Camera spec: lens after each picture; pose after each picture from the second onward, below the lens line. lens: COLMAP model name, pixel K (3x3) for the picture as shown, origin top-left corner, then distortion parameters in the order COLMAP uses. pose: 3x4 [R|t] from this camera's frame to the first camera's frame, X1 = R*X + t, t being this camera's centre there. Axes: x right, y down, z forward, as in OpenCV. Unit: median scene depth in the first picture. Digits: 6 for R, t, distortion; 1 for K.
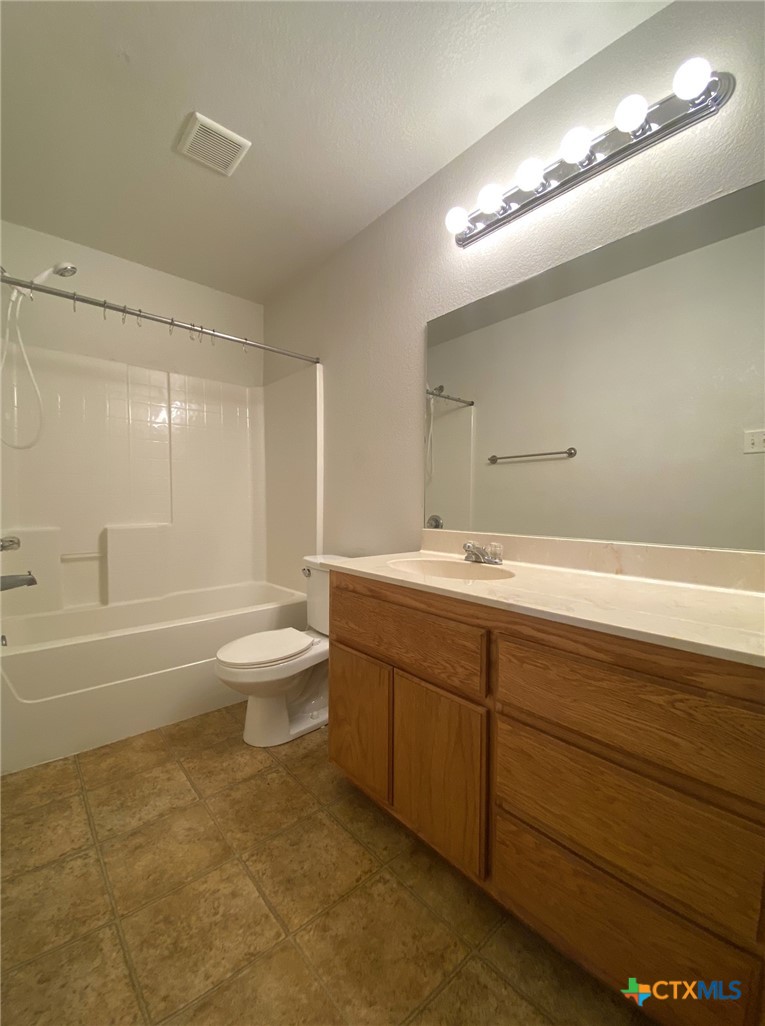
lens RADIAL K [[404.9, 0, 393.0], [0, 404.9, 507.2], [0, 0, 1]] dist [-0.029127, -0.001775]
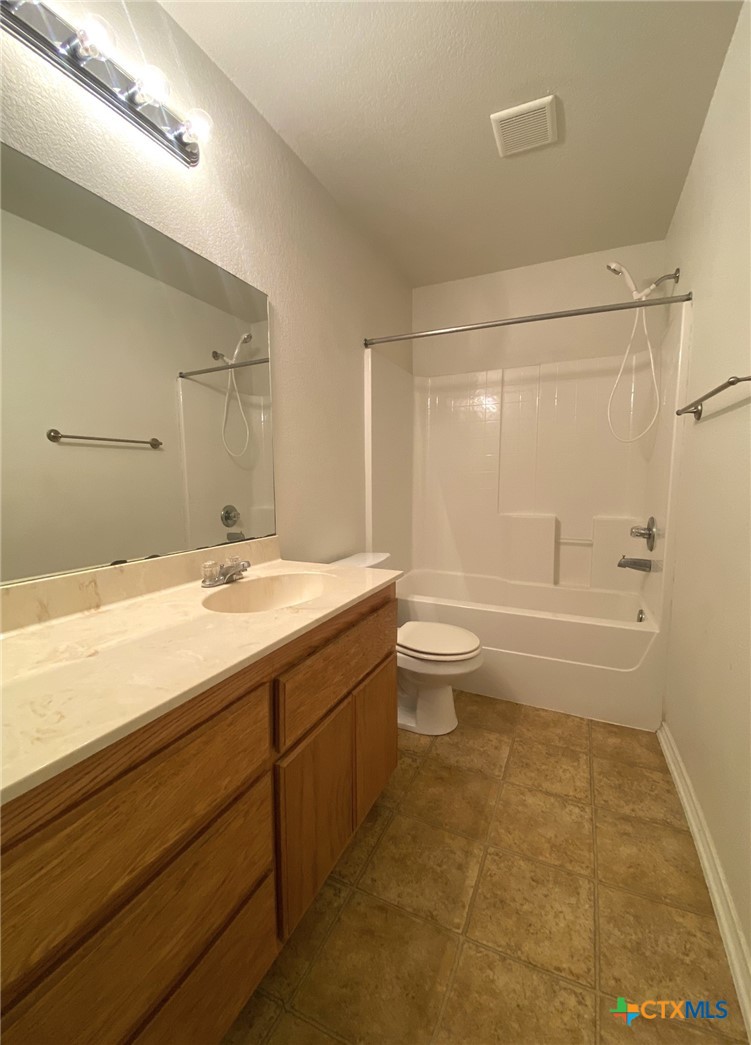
lens RADIAL K [[427.8, 0, 377.3], [0, 427.8, 518.2], [0, 0, 1]] dist [-0.054330, -0.000971]
pose [[0.380162, 0.082225, -0.921258, 0.421994], [-0.034552, 0.996608, 0.074693, -0.024306], [0.924274, 0.003436, 0.381714, 0.337937]]
